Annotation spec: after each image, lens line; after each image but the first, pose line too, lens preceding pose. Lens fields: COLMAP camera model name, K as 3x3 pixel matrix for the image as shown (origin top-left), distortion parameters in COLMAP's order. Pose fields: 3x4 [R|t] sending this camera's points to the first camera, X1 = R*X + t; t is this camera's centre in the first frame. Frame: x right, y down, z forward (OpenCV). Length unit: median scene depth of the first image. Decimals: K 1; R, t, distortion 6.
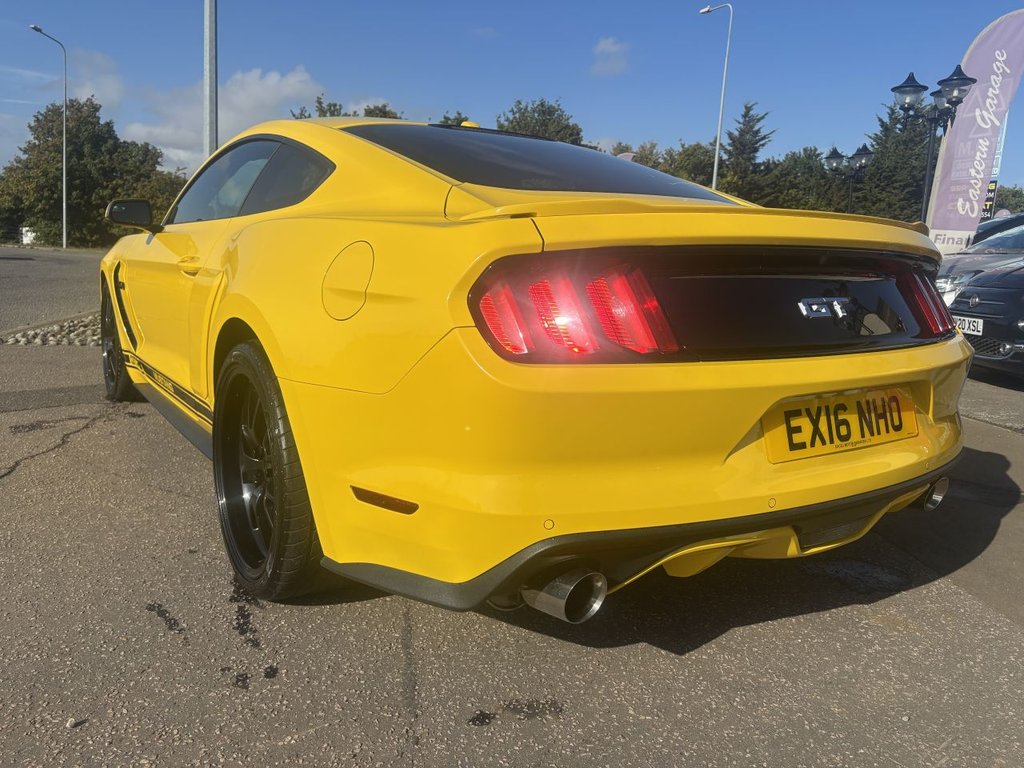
lens RADIAL K [[747.5, 0, 514.2], [0, 747.5, 359.5], [0, 0, 1]] dist [0.034264, -0.032233]
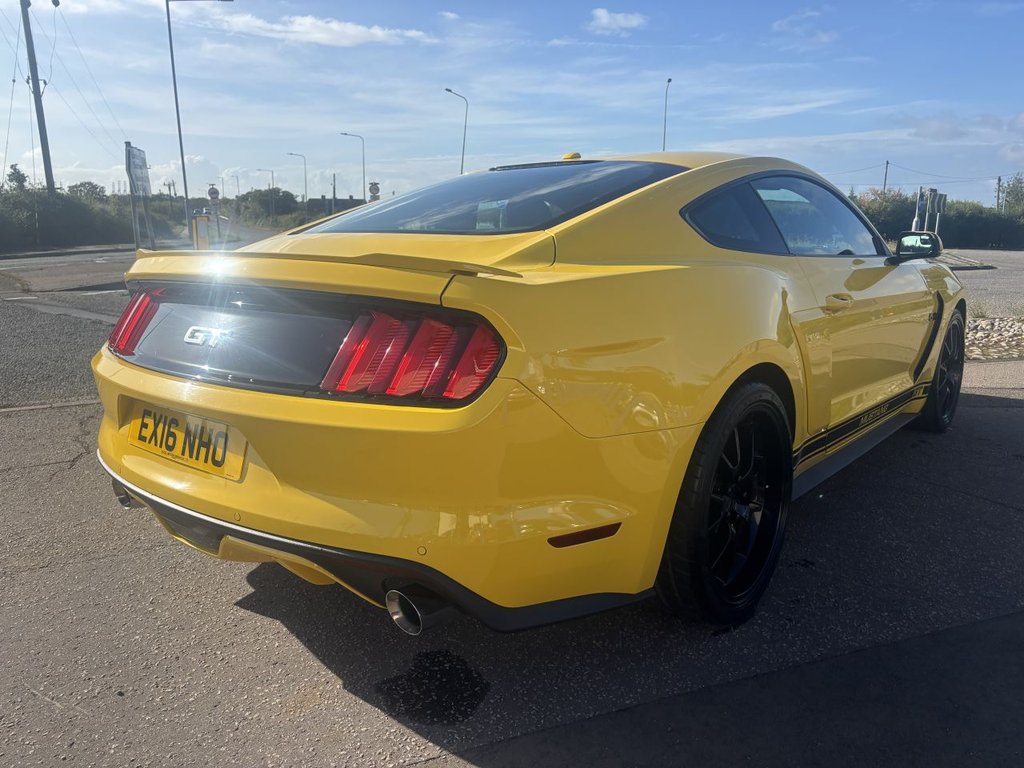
lens RADIAL K [[767.1, 0, 508.2], [0, 767.1, 377.0], [0, 0, 1]] dist [0.043685, -0.049848]
pose [[0.293017, 0.136882, -0.946258, 1.290650], [-0.126672, 0.986532, 0.103483, -0.145495], [0.947679, 0.089542, 0.306410, 0.850086]]
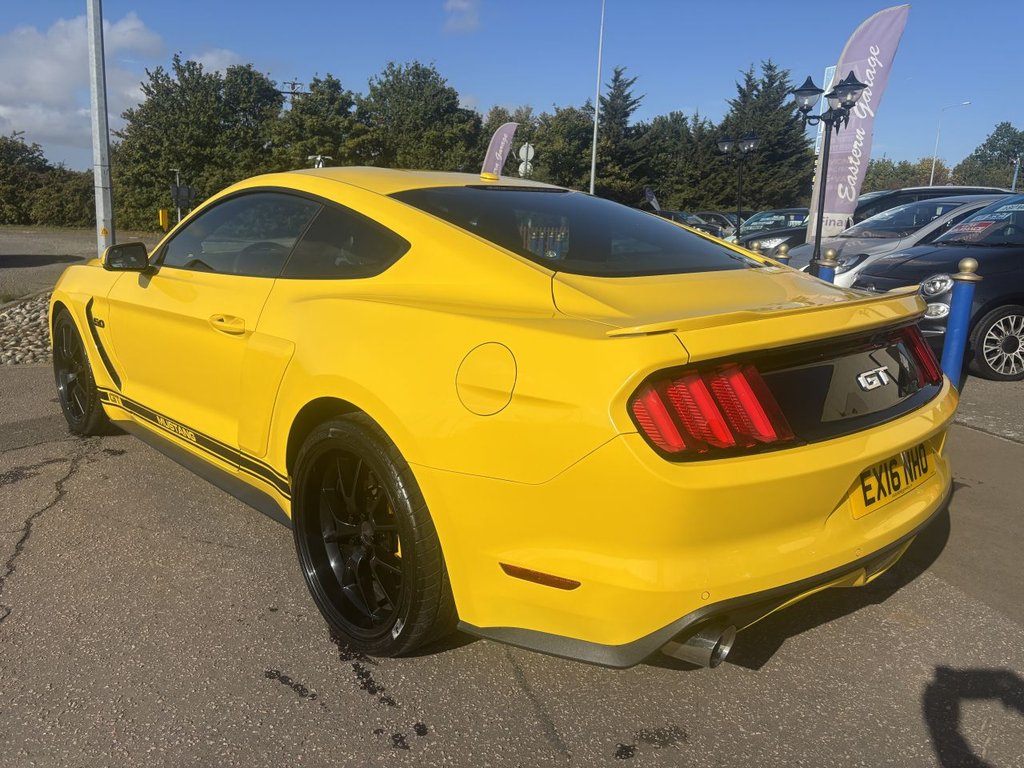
lens RADIAL K [[747.5, 0, 514.2], [0, 747.5, 359.5], [0, 0, 1]] dist [0.034264, -0.032233]
pose [[0.986632, -0.046780, 0.156103, -0.268030], [0.039320, 0.997948, 0.050542, -0.143304], [-0.158147, -0.043728, 0.986447, -0.073130]]
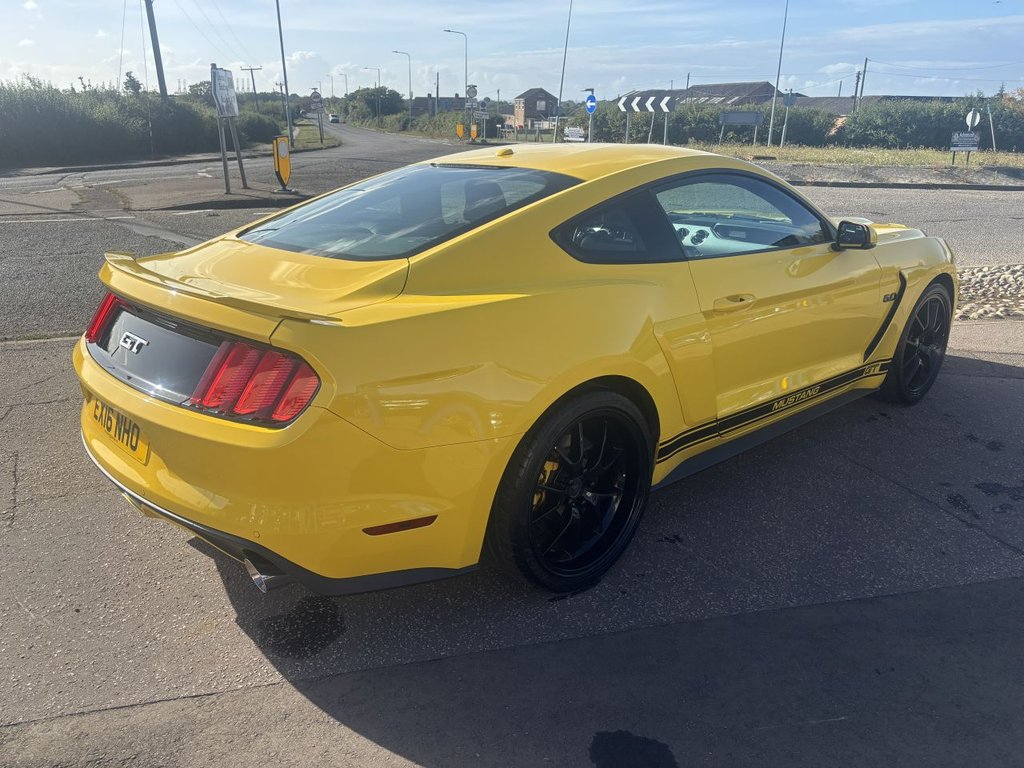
lens RADIAL K [[763.7, 0, 495.6], [0, 763.7, 382.9], [0, 0, 1]] dist [0.038473, -0.044678]
pose [[0.150898, 0.266911, -0.951834, 1.489680], [-0.137563, 0.959161, 0.247157, -0.347900], [0.978931, 0.093642, 0.181452, 1.108335]]
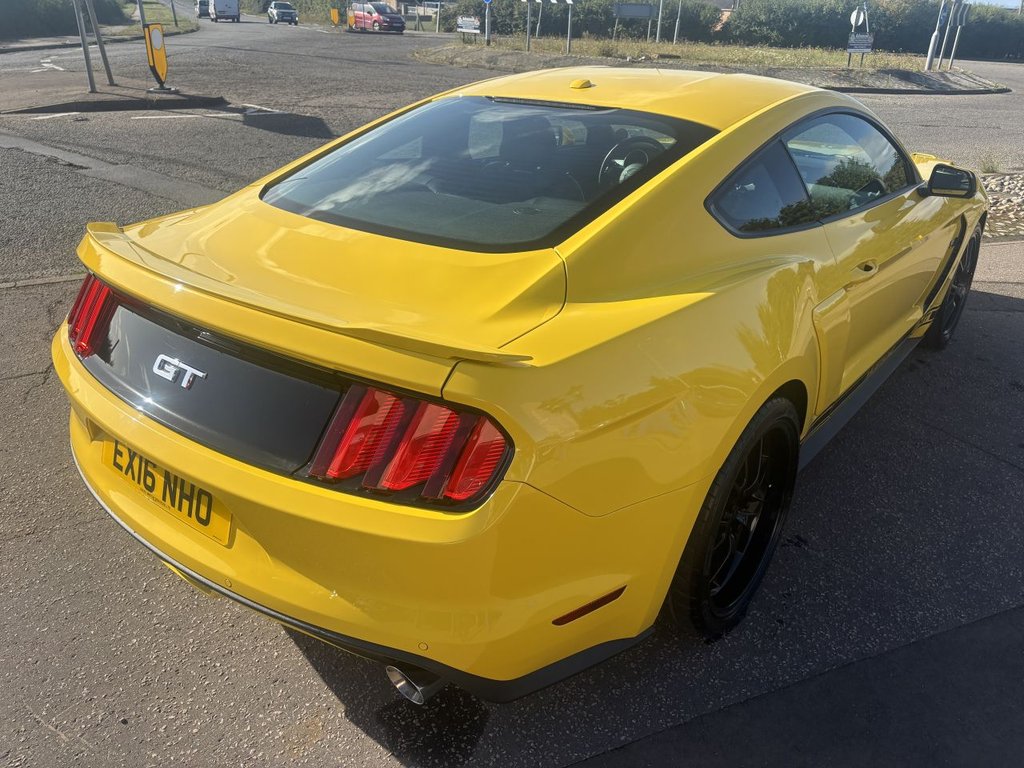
lens RADIAL K [[767.1, 0, 512.0], [0, 767.1, 384.0], [0, 0, 1]] dist [0.053511, -0.062098]
pose [[0.313202, 0.371058, -0.874197, 1.155718], [-0.146839, 0.928362, 0.341441, -0.373287], [0.938266, 0.021427, 0.345251, 0.837137]]
